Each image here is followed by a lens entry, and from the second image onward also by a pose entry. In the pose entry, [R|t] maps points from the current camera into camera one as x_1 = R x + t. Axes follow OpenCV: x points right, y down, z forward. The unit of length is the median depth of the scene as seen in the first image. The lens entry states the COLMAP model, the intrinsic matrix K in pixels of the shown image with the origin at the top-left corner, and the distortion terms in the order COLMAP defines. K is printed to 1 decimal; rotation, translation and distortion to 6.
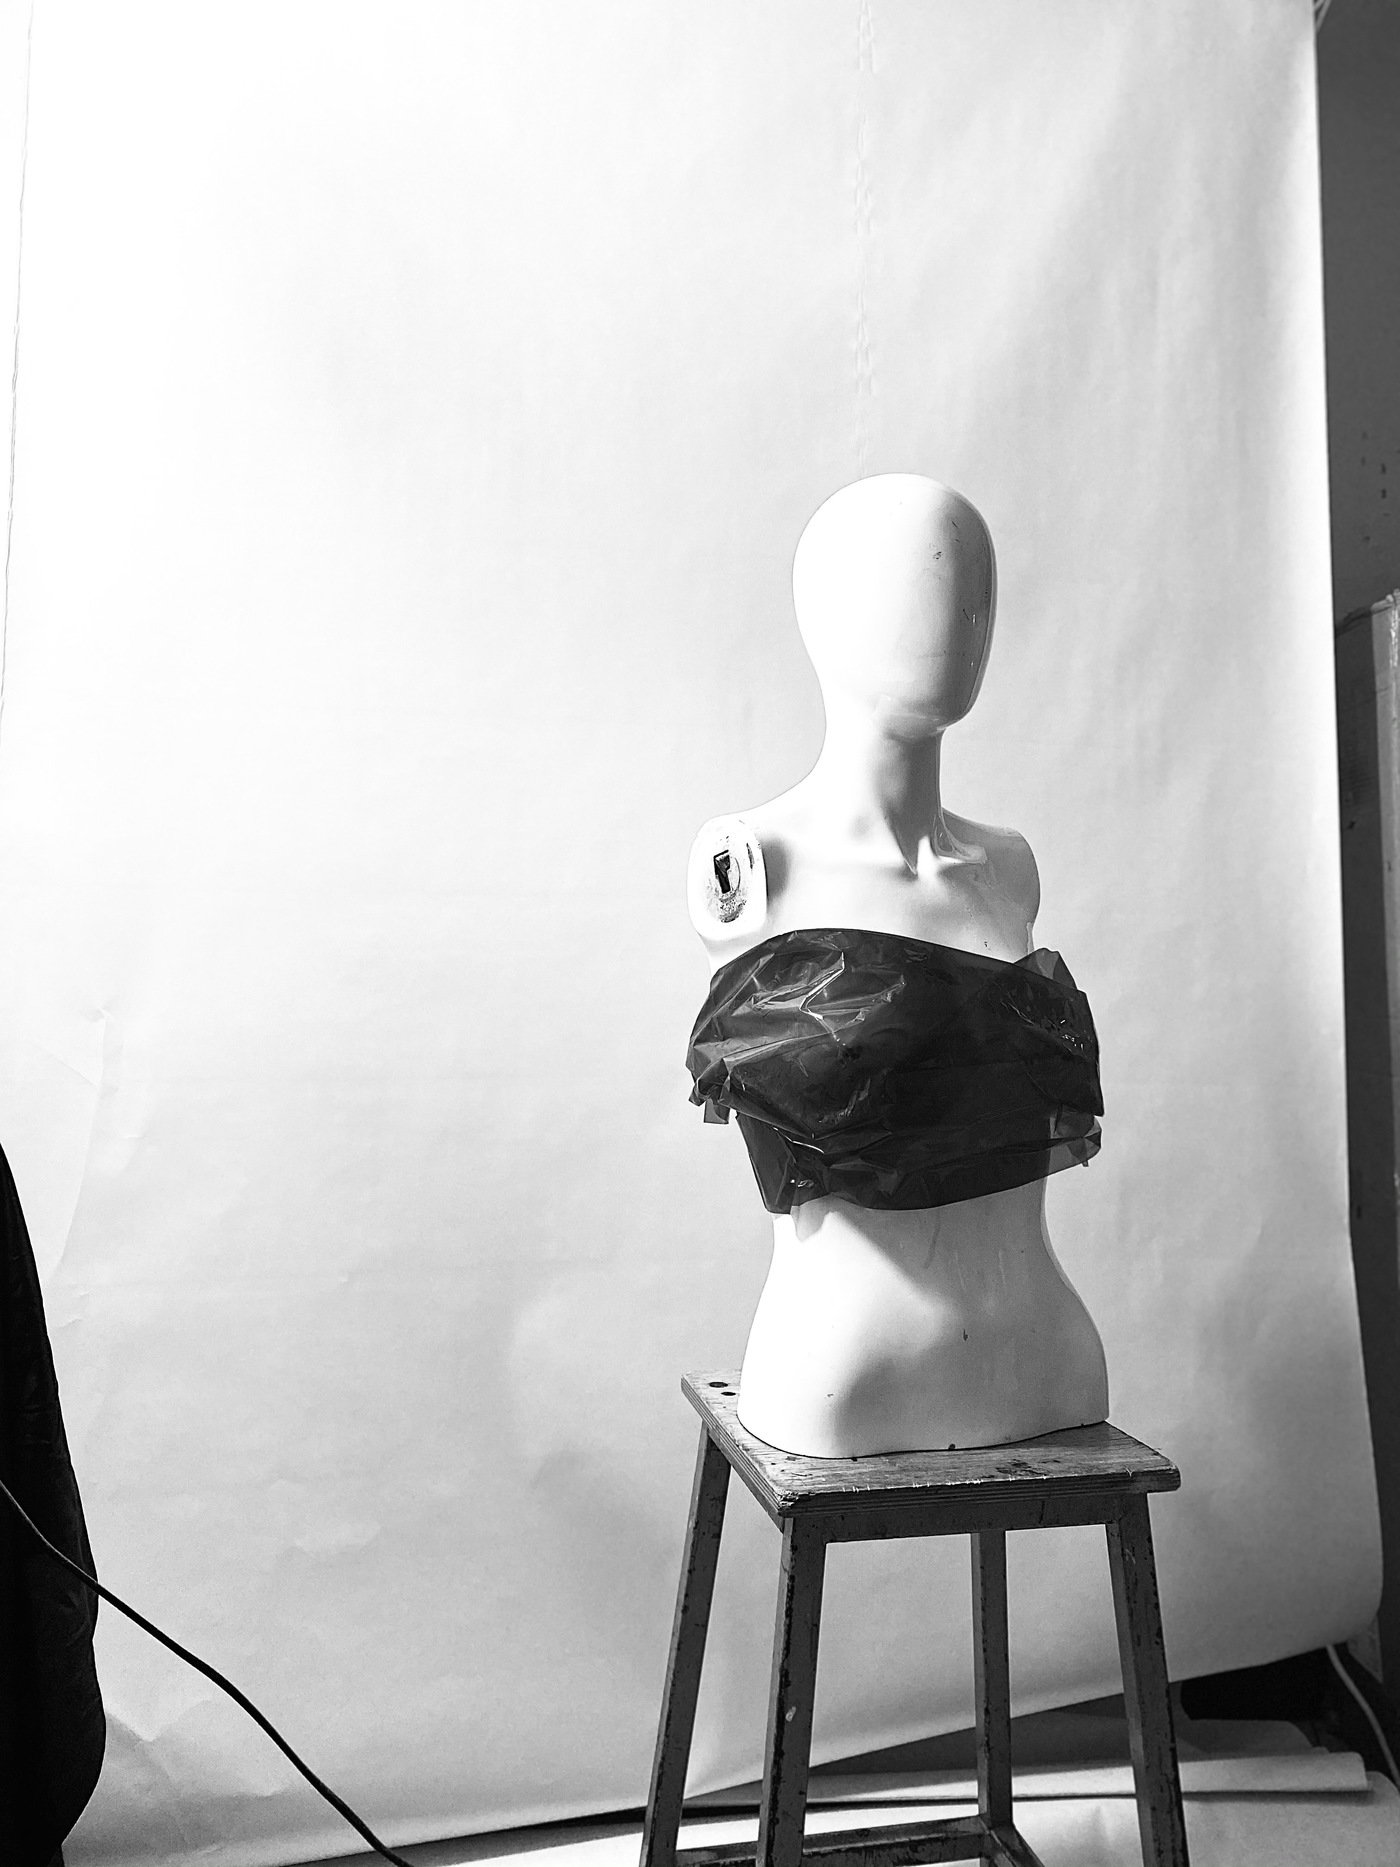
lens RADIAL K [[1402.6, 0, 691.0], [0, 1402.6, 930.6], [0, 0, 1]] dist [0.001210, -0.017944]
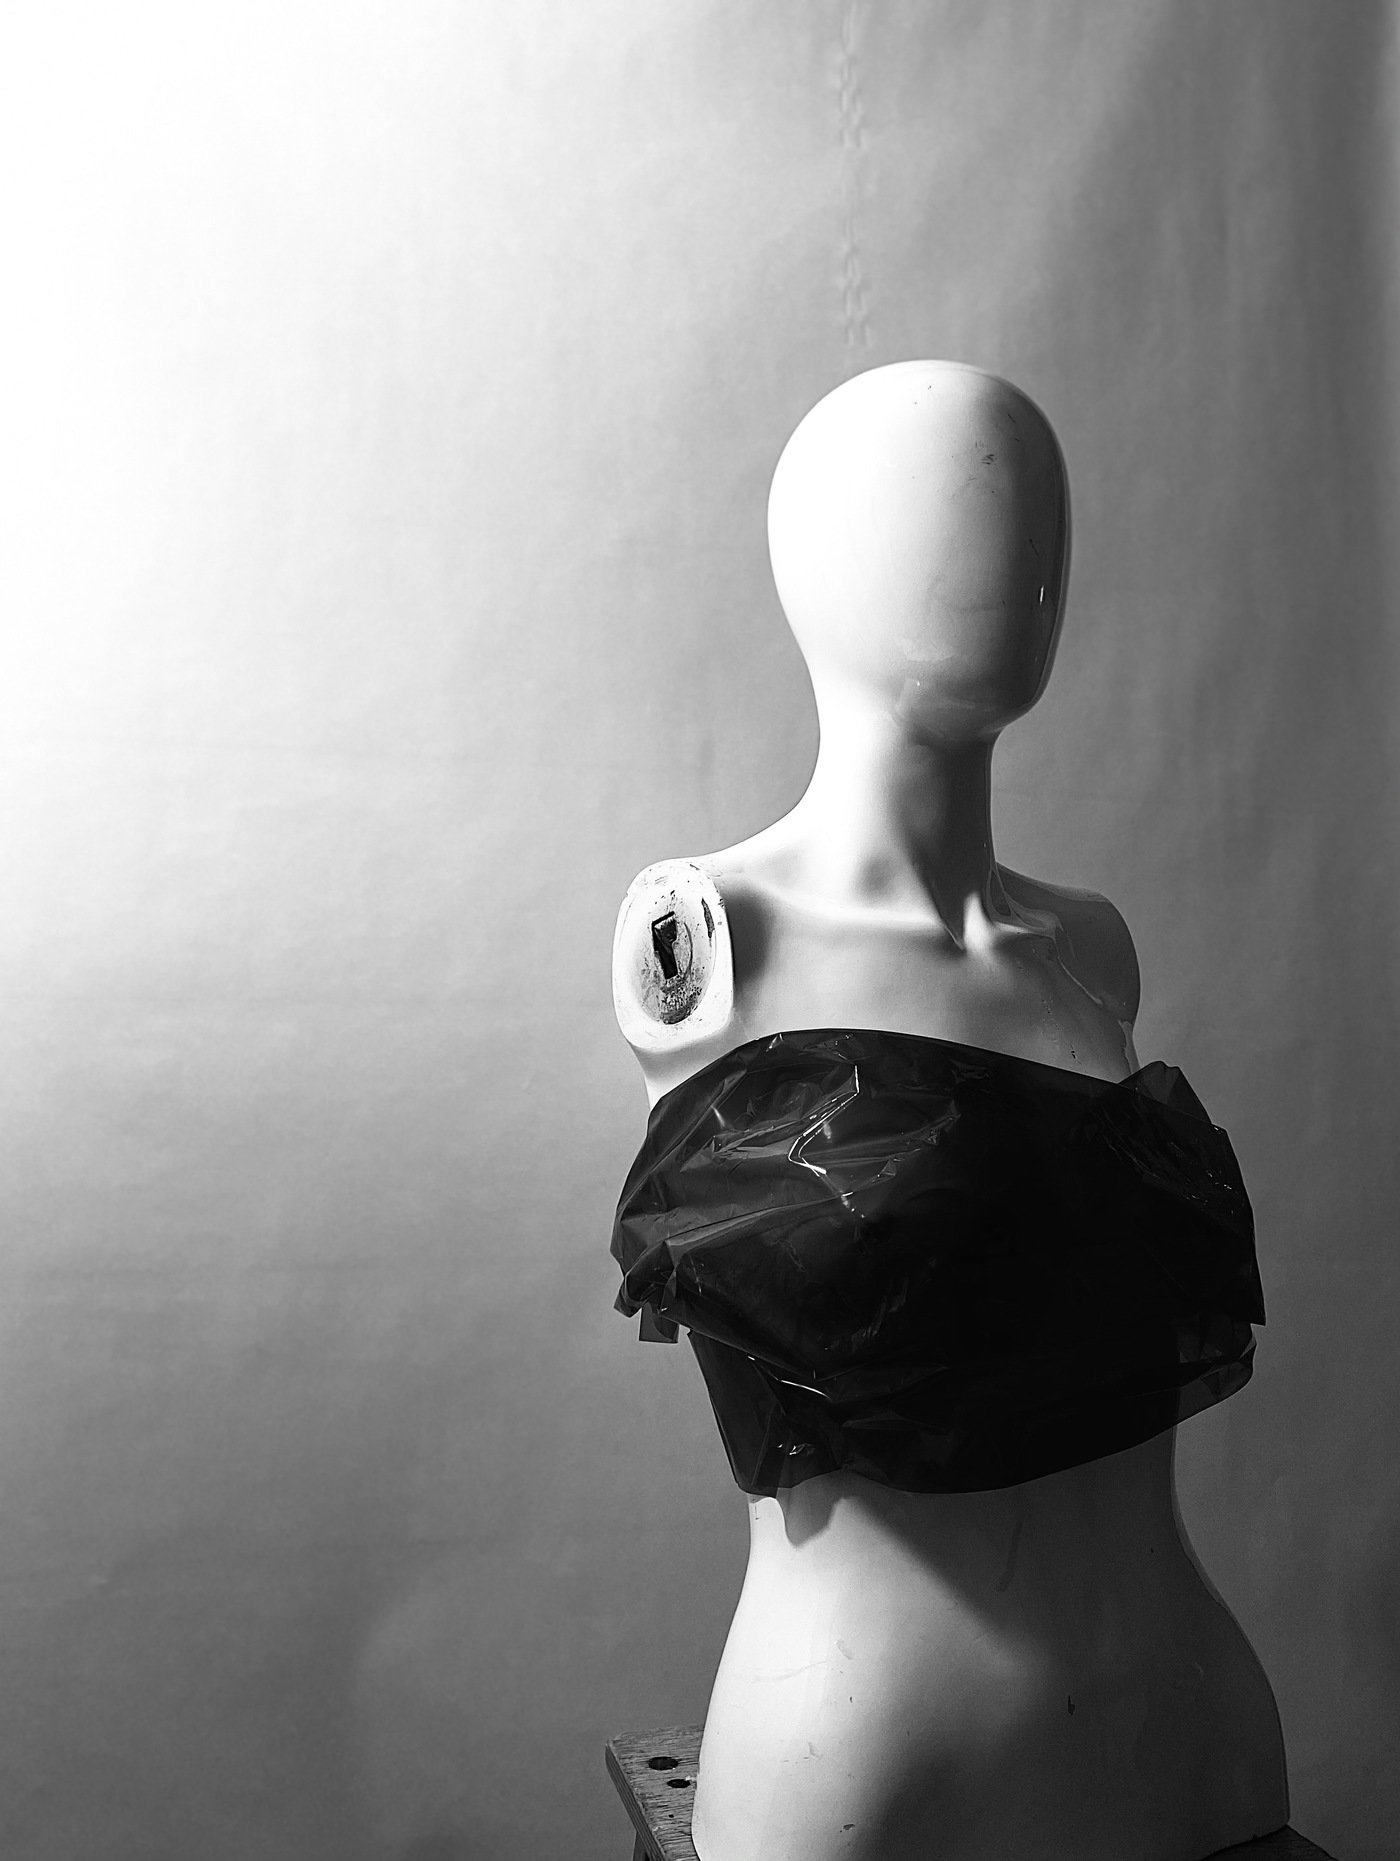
lens RADIAL K [[1398.1, 0, 718.2], [0, 1398.1, 922.7], [0, 0, 1]] dist [0.001210, -0.017944]
pose [[0.999052, -0.001604, 0.043514, 0.018734], [0.006782, 0.992857, -0.119119, 0.024416], [-0.043012, 0.119301, 0.991926, 0.356696]]
